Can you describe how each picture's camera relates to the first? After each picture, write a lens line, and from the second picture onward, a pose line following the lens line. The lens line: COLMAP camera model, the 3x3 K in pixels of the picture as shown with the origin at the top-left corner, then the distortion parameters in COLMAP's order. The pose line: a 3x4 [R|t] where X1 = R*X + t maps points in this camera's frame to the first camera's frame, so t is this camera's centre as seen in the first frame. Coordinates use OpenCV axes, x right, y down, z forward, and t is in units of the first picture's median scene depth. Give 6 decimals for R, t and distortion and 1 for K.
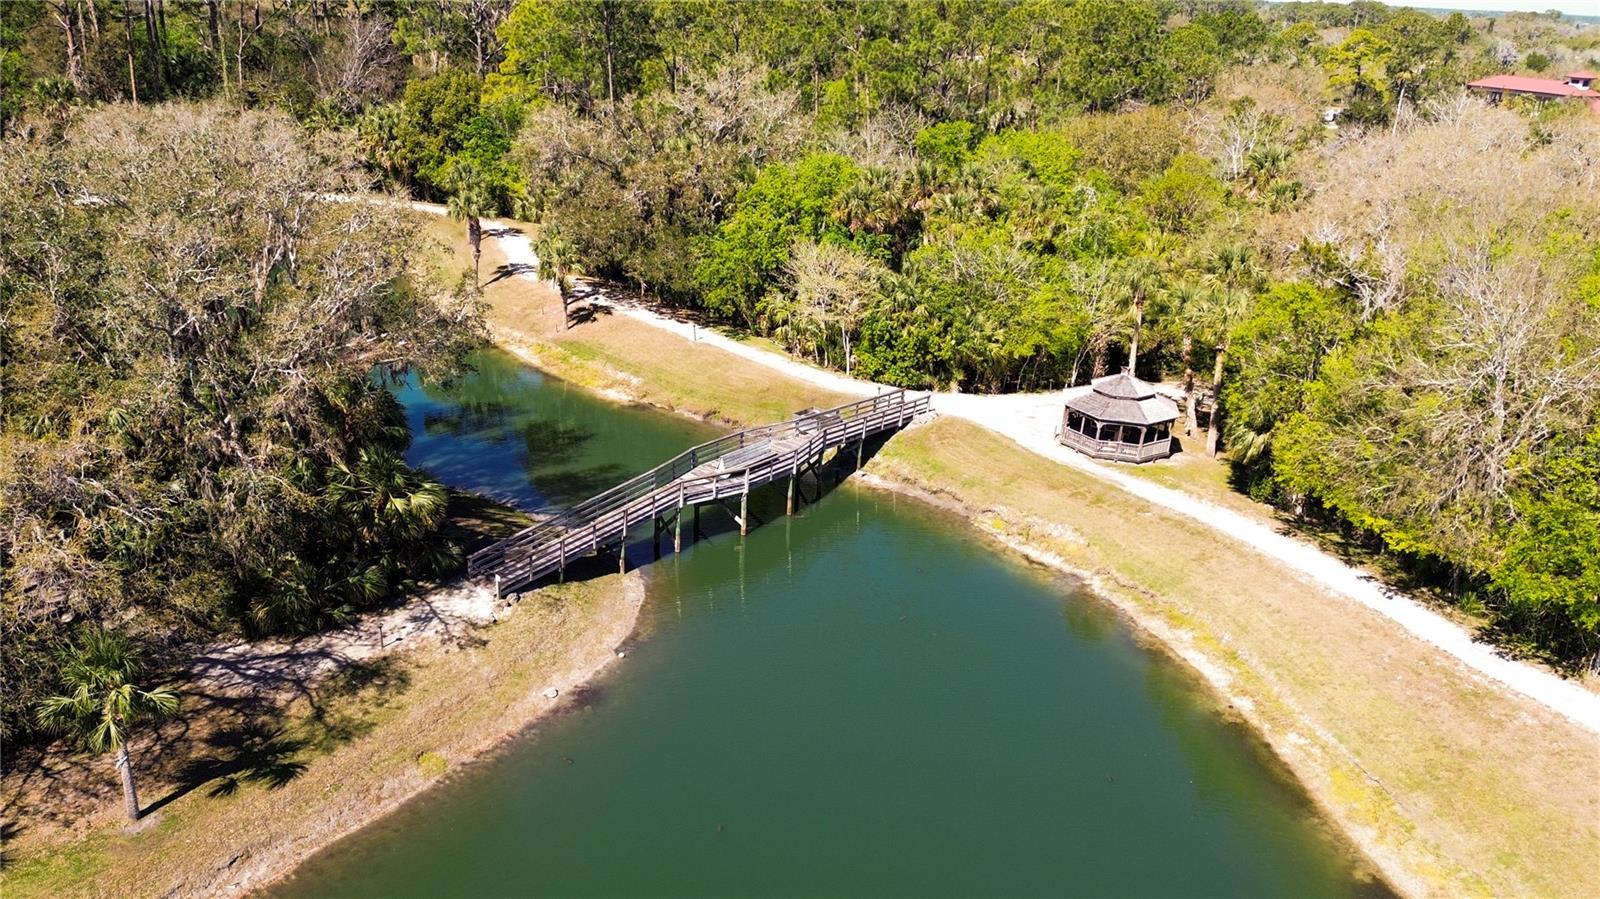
lens RADIAL K [[1242.8, 0, 800.0], [0, 1242.8, 449.5], [0, 0, 1]] dist [0.089727, -0.061827]
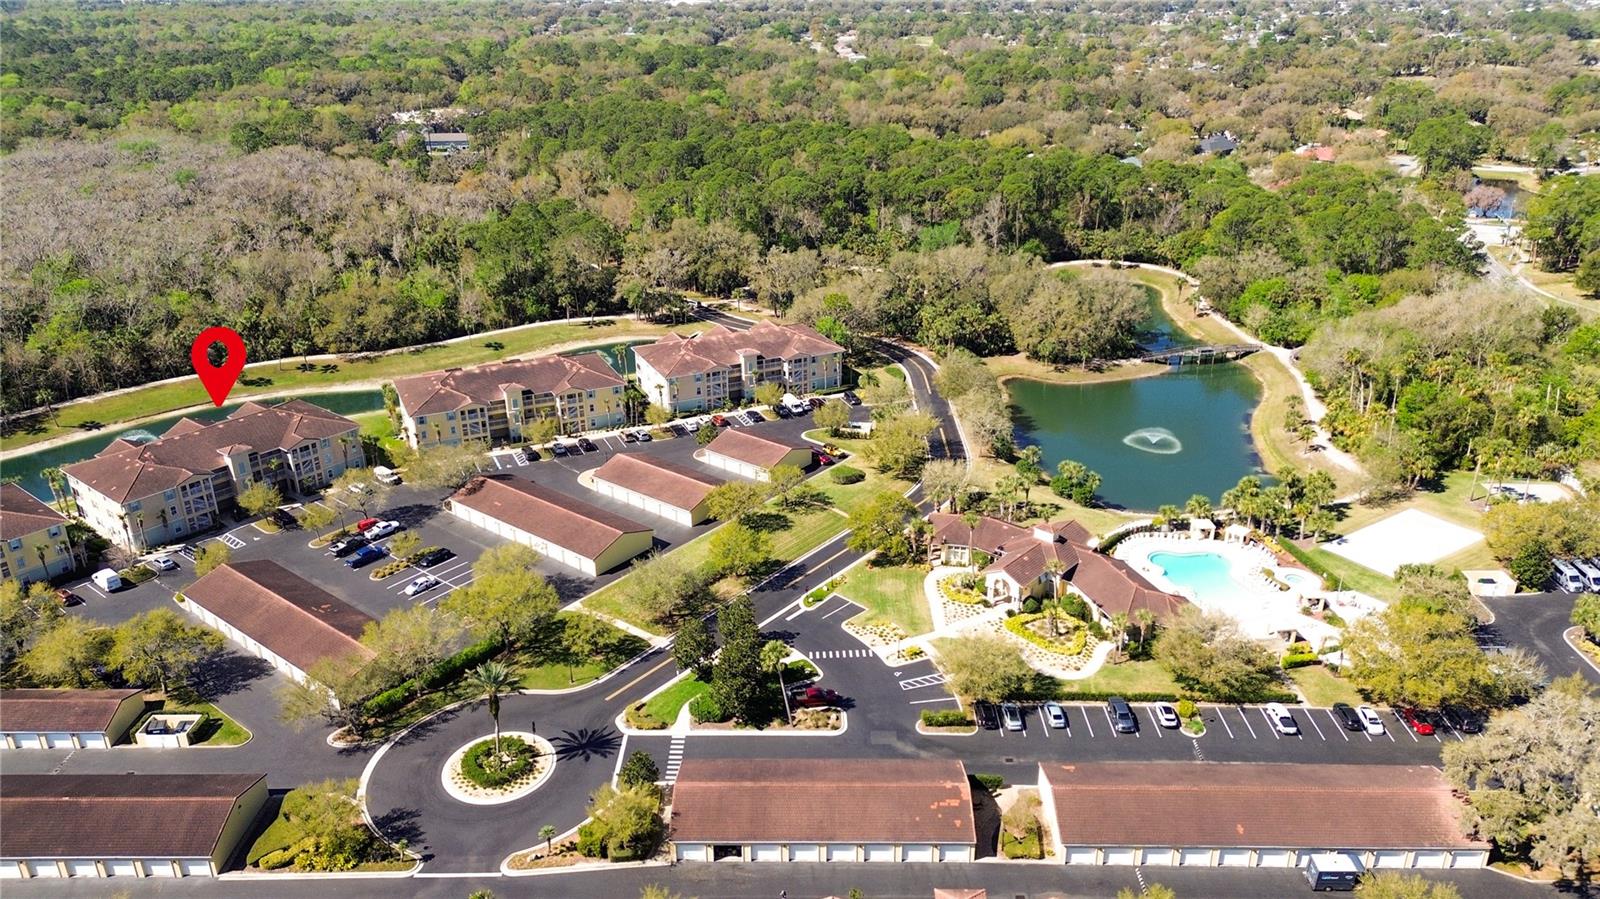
lens RADIAL K [[1125.0, 0, 800.0], [0, 1125.0, 449.5], [0, 0, 1]] dist [0.093958, -0.107813]
pose [[0.766940, 0.202386, -0.608969, 1.171560], [-0.183776, 0.978488, 0.093743, 0.202961], [0.614841, 0.040018, 0.787635, -2.622776]]
